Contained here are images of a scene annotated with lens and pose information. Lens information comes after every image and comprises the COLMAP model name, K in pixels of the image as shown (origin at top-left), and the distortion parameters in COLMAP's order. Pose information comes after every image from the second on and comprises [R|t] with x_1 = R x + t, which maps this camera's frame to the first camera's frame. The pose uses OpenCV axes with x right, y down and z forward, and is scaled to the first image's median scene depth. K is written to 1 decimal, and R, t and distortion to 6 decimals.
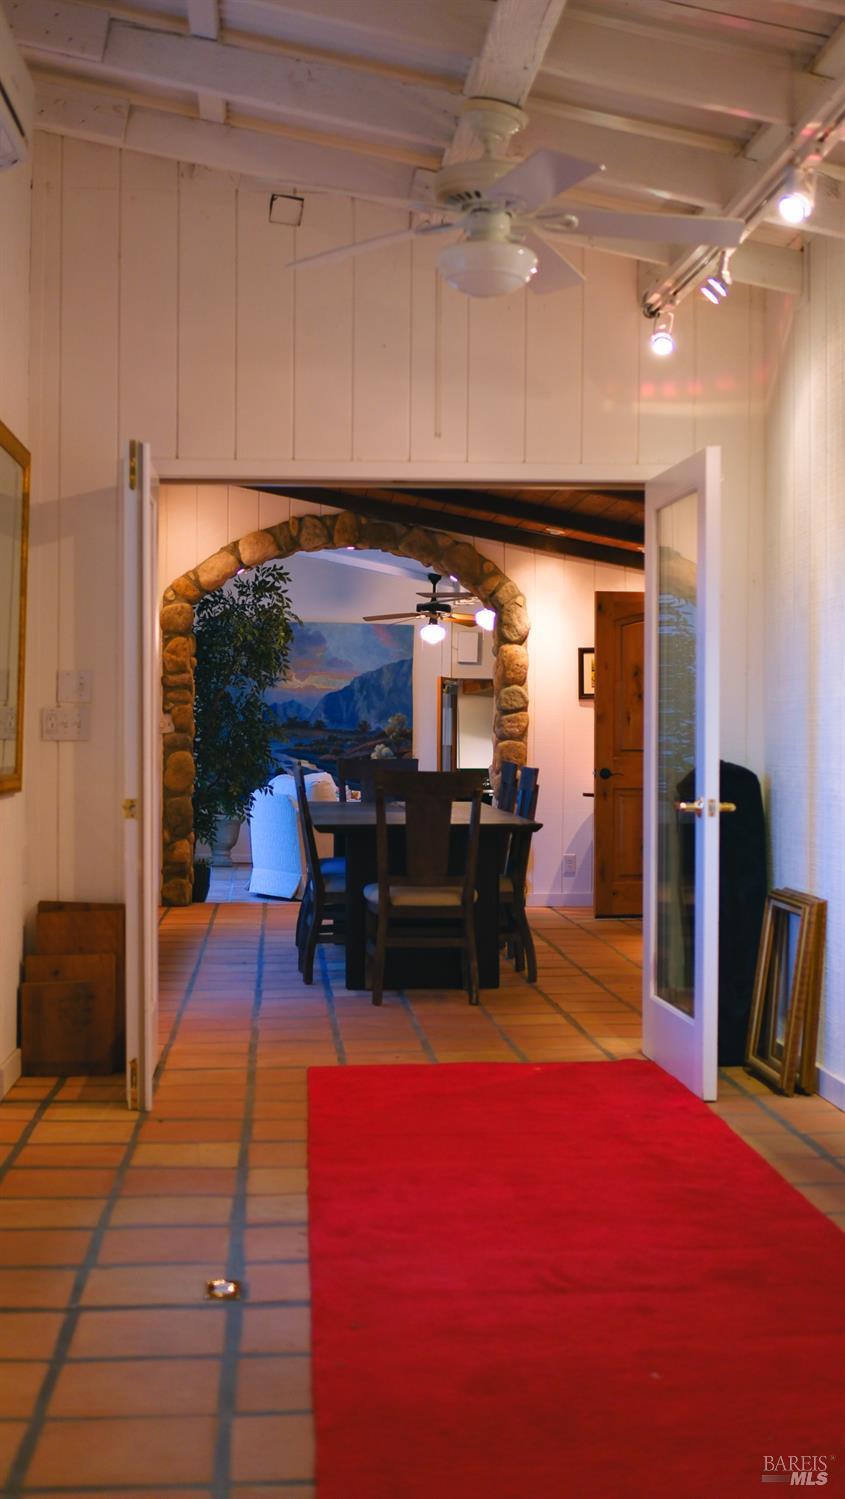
lens RADIAL K [[1956.7, 0, 422.5], [0, 1956.7, 749.5], [0, 0, 1]] dist [-0.050872, -0.029540]
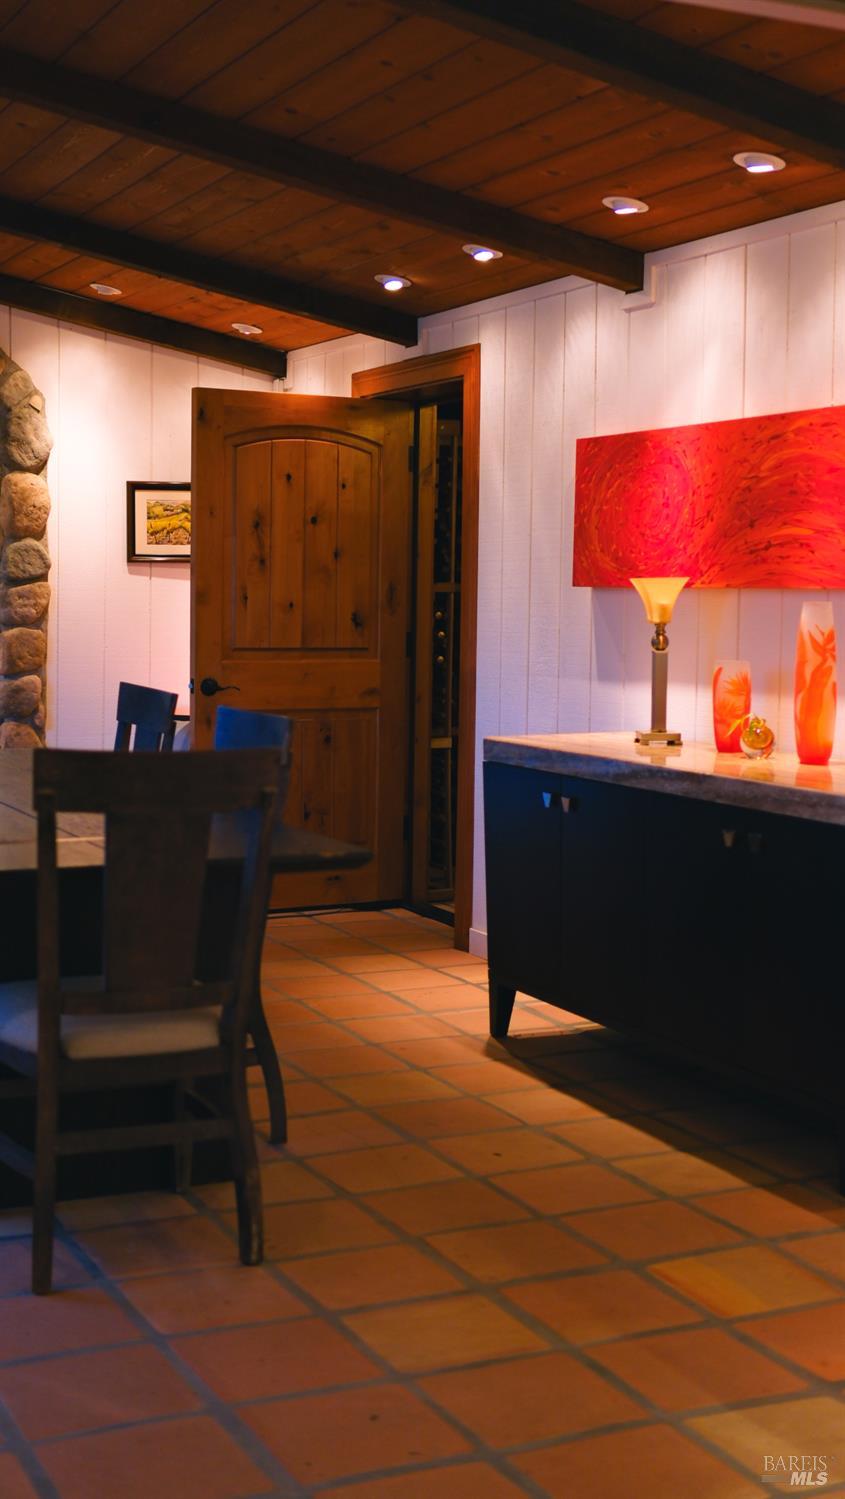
lens RADIAL K [[1956.7, 0, 422.5], [0, 1956.7, 749.5], [0, 0, 1]] dist [-0.050872, -0.029540]
pose [[0.930832, -0.019159, 0.364944, -0.064120], [-0.009293, 0.997061, 0.076045, -0.014357], [-0.365329, -0.074177, 0.927919, 0.372611]]
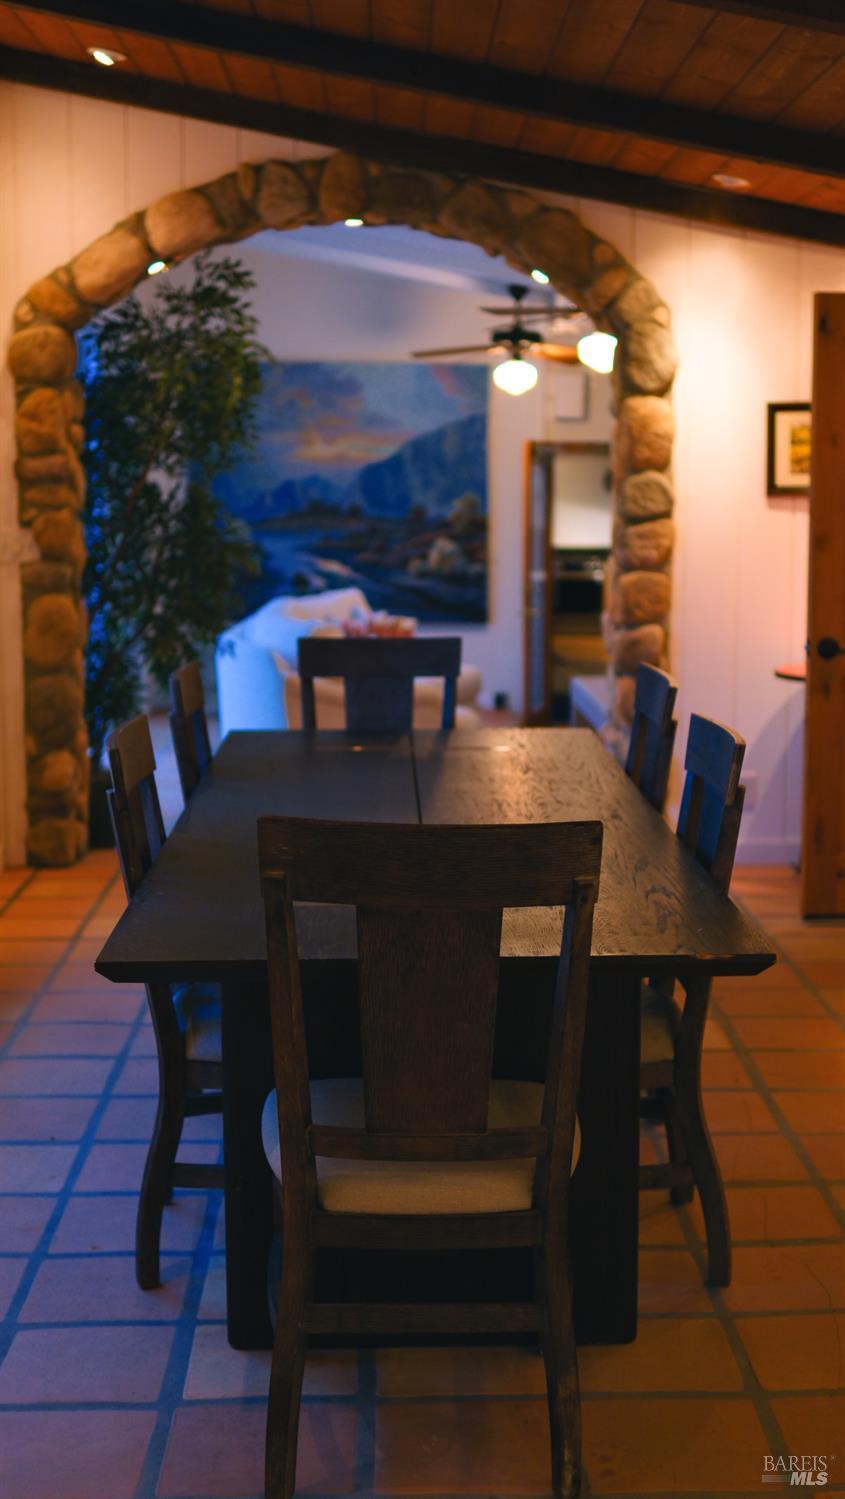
lens RADIAL K [[1956.7, 0, 422.5], [0, 1956.7, 749.5], [0, 0, 1]] dist [-0.050872, -0.029540]
pose [[0.998594, 0.000722, -0.053007, 0.012198], [0.006170, 0.991530, 0.129733, -0.026957], [0.052651, -0.129877, 0.990131, 0.440723]]
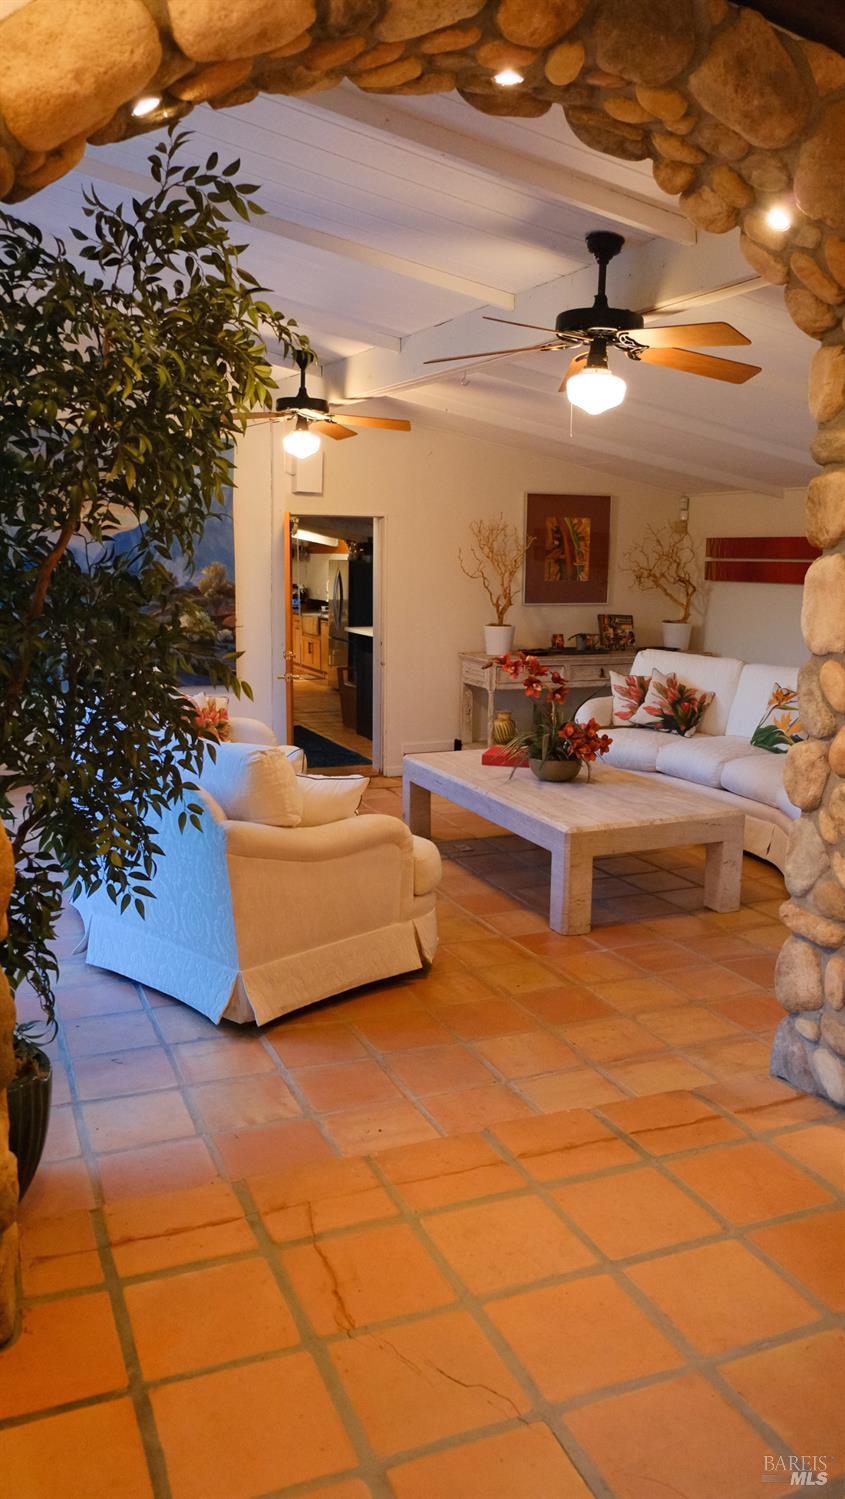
lens RADIAL K [[1162.2, 0, 422.5], [0, 1162.2, 749.5], [0, 0, 1]] dist [-0.053735, 0.084265]
pose [[0.950799, -0.043704, 0.306710, -0.110076], [-0.006931, 0.986752, 0.162091, -0.029693], [-0.309731, -0.156241, 0.937899, 0.829567]]
